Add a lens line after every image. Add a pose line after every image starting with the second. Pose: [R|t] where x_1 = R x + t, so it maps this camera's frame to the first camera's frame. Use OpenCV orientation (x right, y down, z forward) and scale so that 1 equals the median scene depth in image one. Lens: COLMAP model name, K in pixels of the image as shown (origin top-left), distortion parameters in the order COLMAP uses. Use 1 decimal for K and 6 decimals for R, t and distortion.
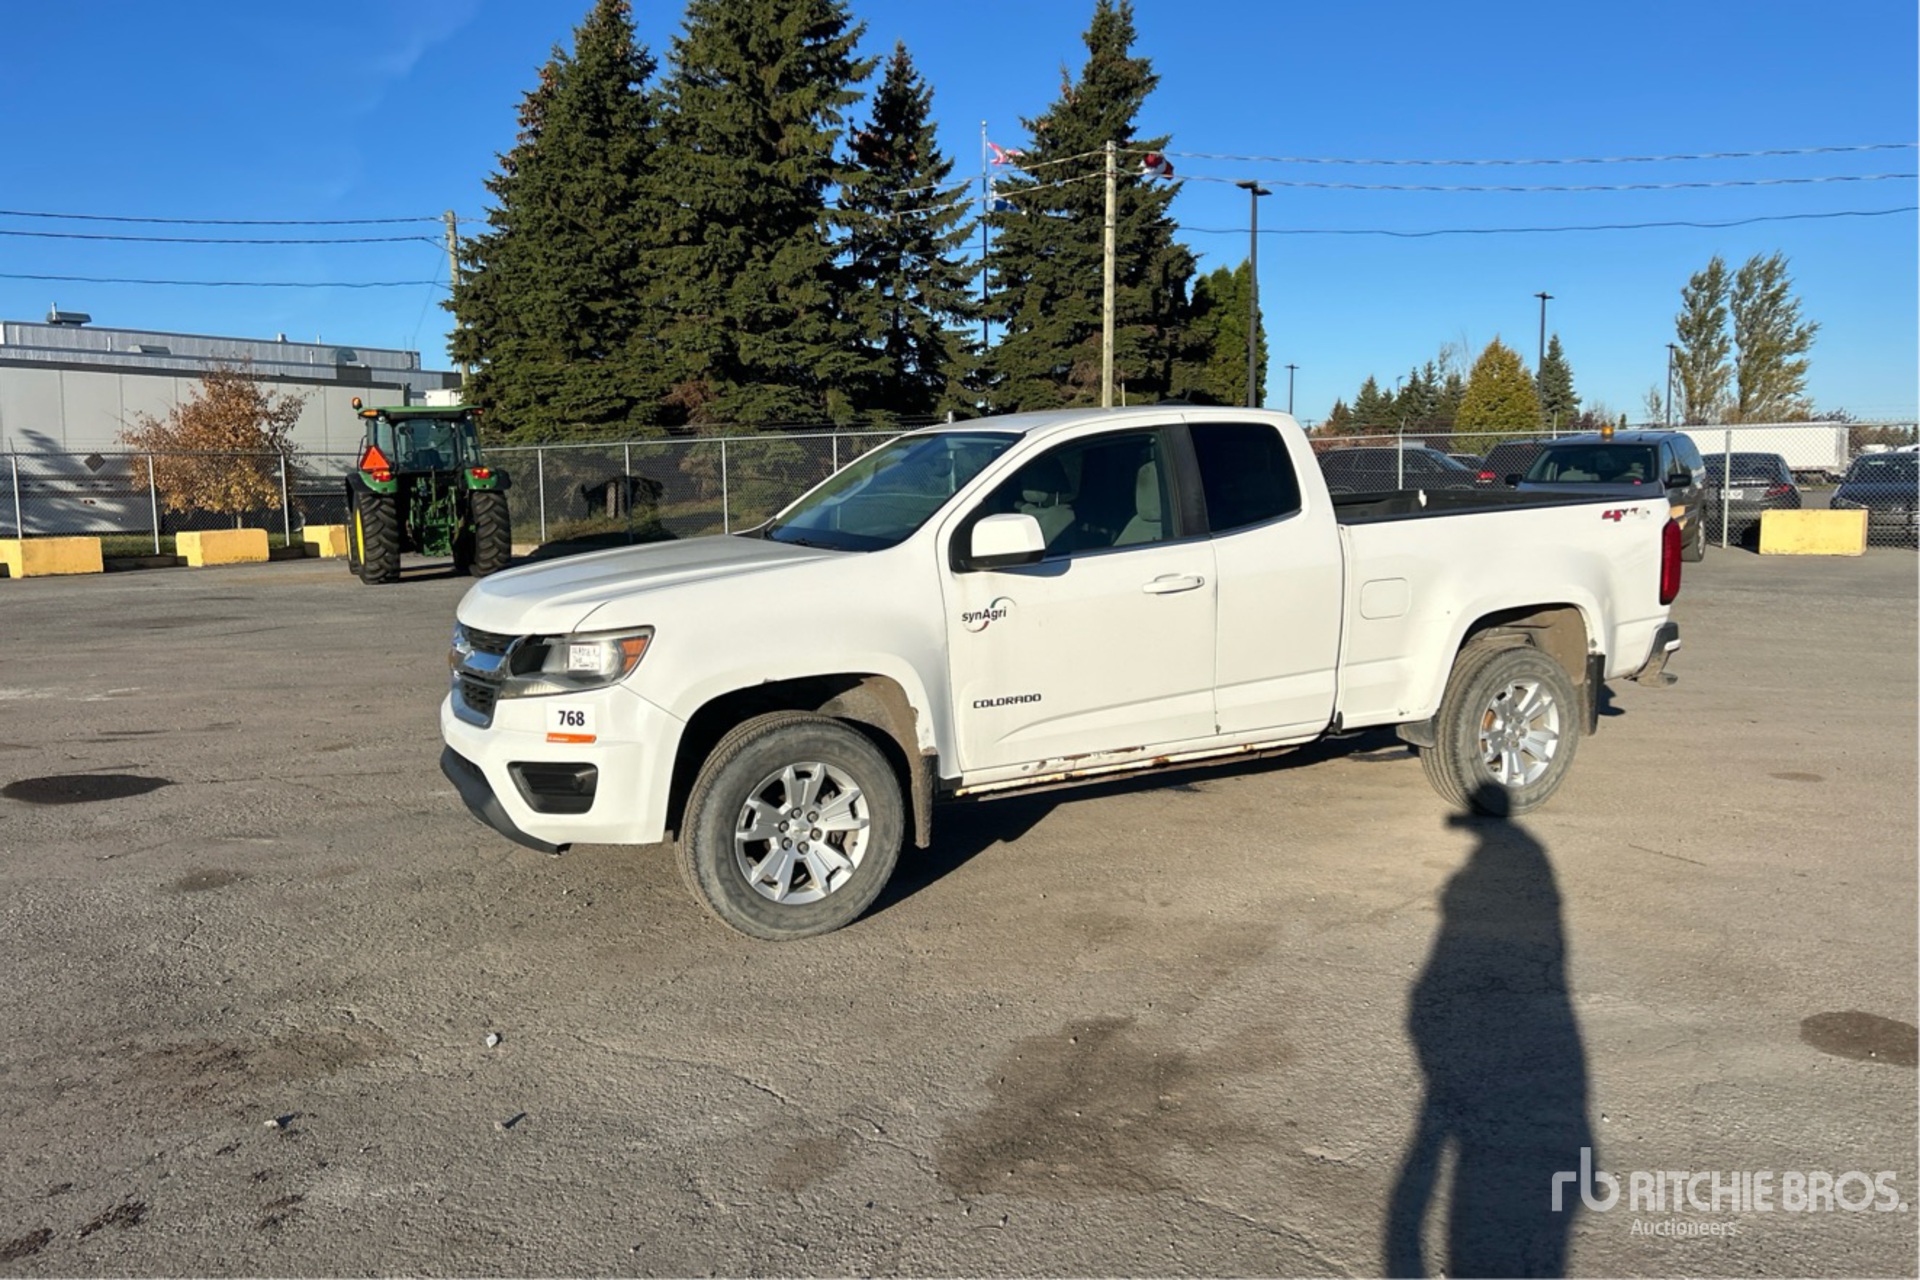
lens RADIAL K [[1433.3, 0, 989.0], [0, 1433.3, 613.8], [0, 0, 1]] dist [0.086548, -0.102811]
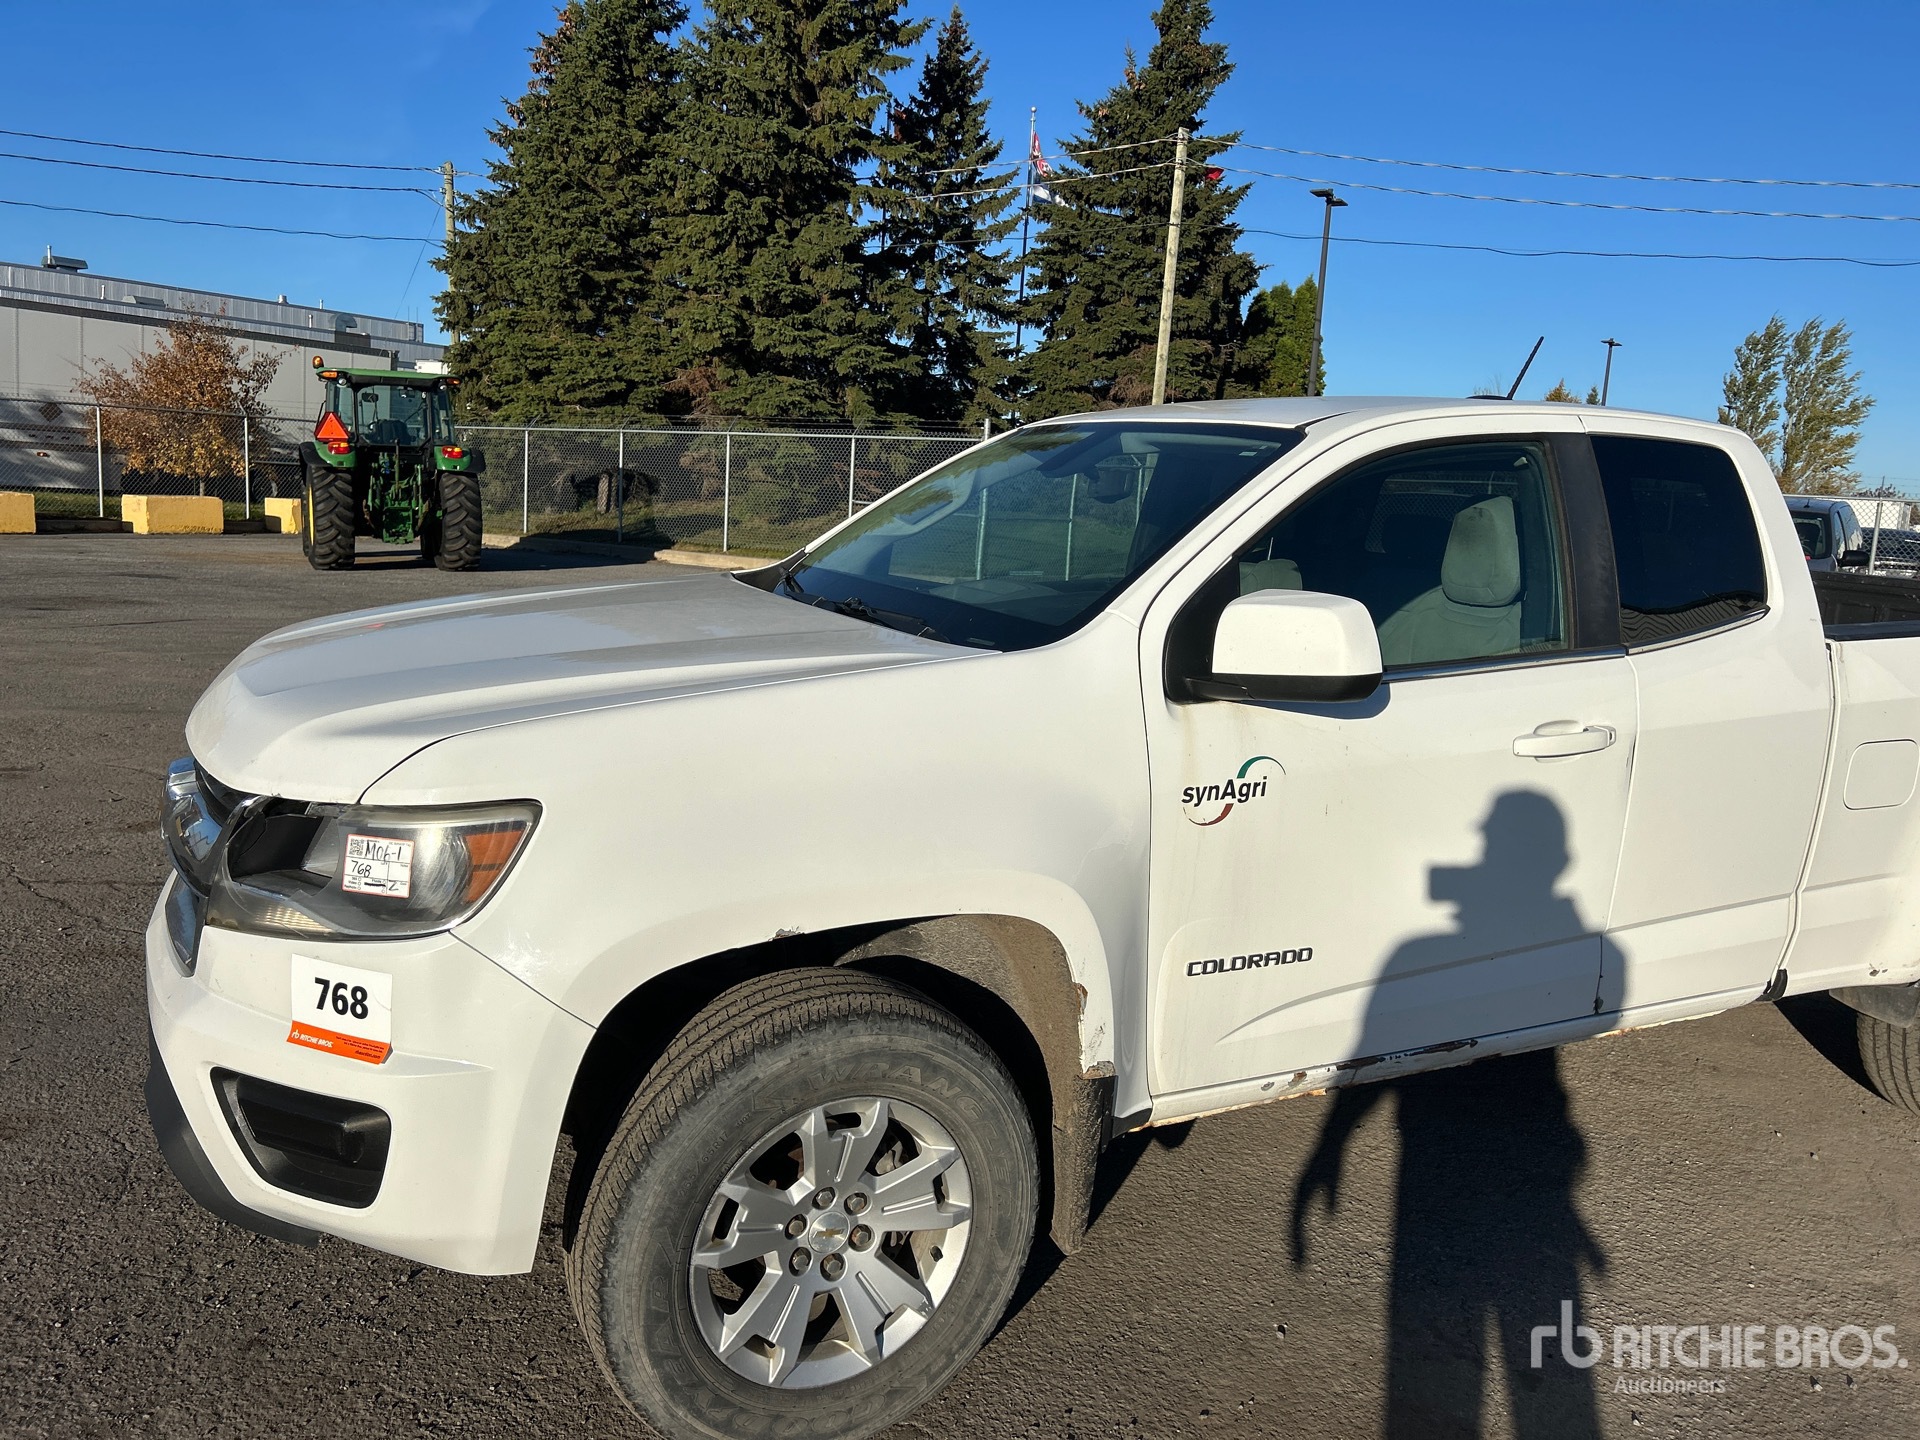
lens RADIAL K [[1456.2, 0, 954.6], [0, 1456.2, 688.3], [0, 0, 1]] dist [0.056304, -0.051026]
pose [[0.997185, 0.072556, -0.018935, -0.014605], [-0.071779, 0.996661, 0.038923, -0.007809], [0.021695, -0.037454, 0.999063, 0.081607]]
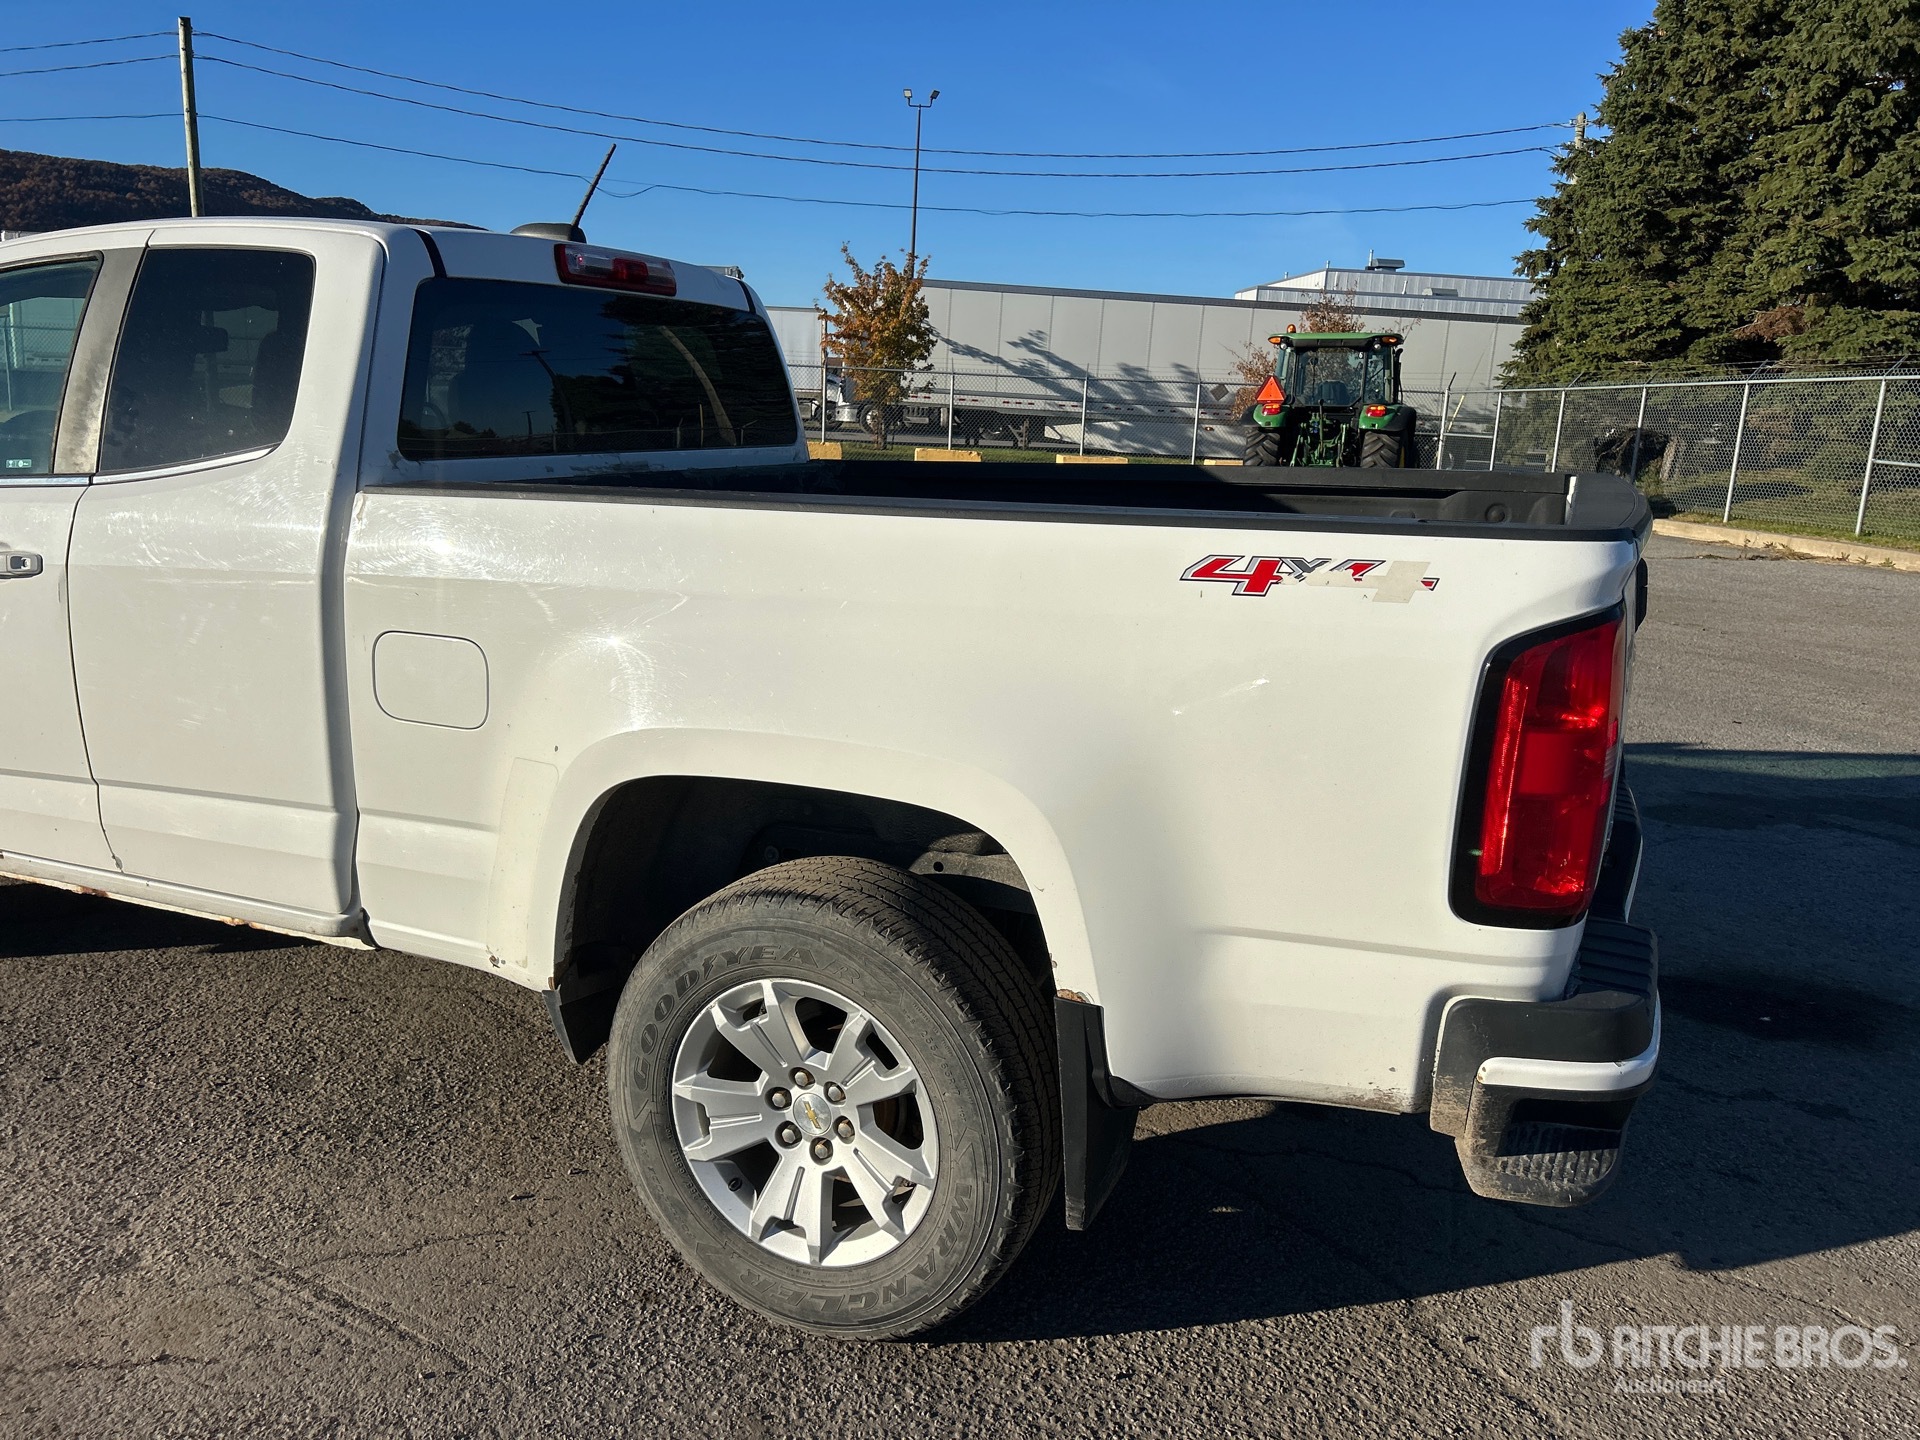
lens RADIAL K [[1433.3, 0, 948.1], [0, 1433.3, 710.6], [0, 0, 1]] dist [0.076971, -0.089007]
pose [[0.632032, 0.204736, -0.747408, 0.131345], [-0.129642, 0.978812, 0.158494, -0.016838], [0.764021, -0.003278, 0.645183, 0.161781]]
